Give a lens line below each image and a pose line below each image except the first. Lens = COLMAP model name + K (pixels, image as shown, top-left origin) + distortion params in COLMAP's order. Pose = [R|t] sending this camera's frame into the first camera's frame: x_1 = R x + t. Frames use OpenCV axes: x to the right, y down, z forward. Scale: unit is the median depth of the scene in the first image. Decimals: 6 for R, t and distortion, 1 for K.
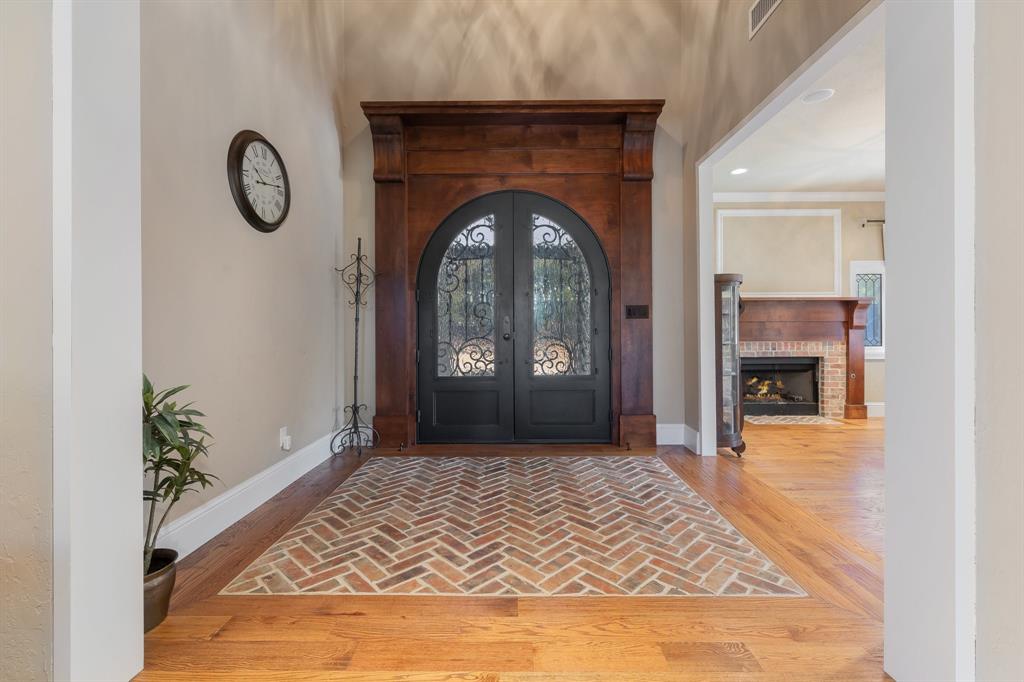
lens RADIAL K [[422.2, 0, 512.9], [0, 422.2, 330.4], [0, 0, 1]] dist [0.000545, 0.000030]
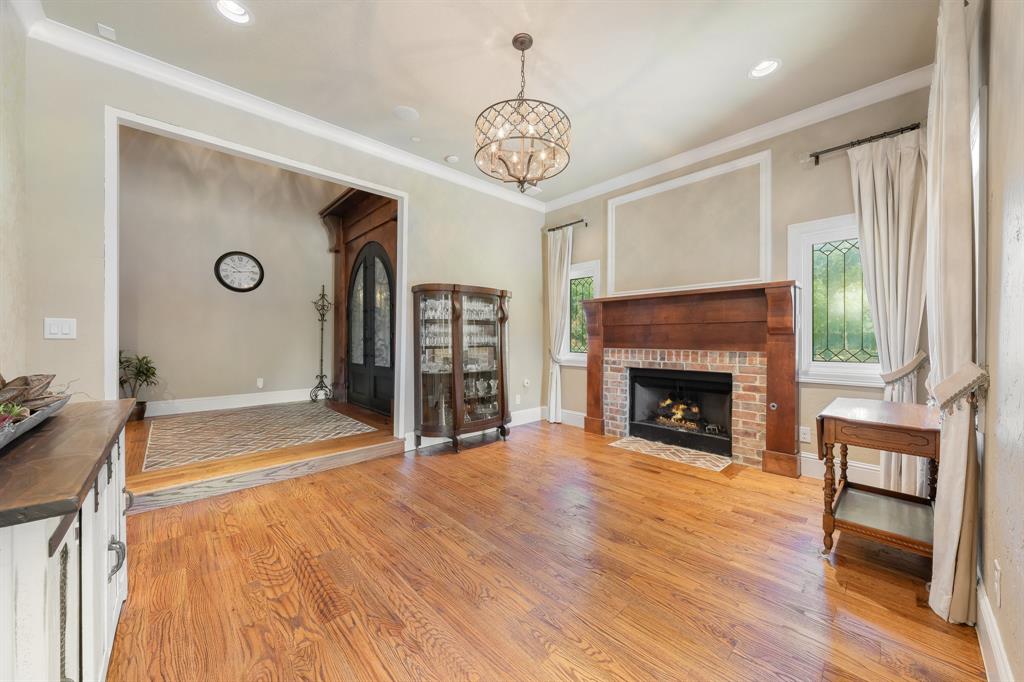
lens RADIAL K [[367.5, 0, 511.9], [0, 367.5, 338.6], [0, 0, 1]] dist [0.000117, 0.000036]
pose [[0.689791, 0.004776, -0.723993, 0.924415], [-0.003968, 0.999988, 0.002816, 0.005208], [0.723998, 0.000930, 0.689802, 0.323524]]
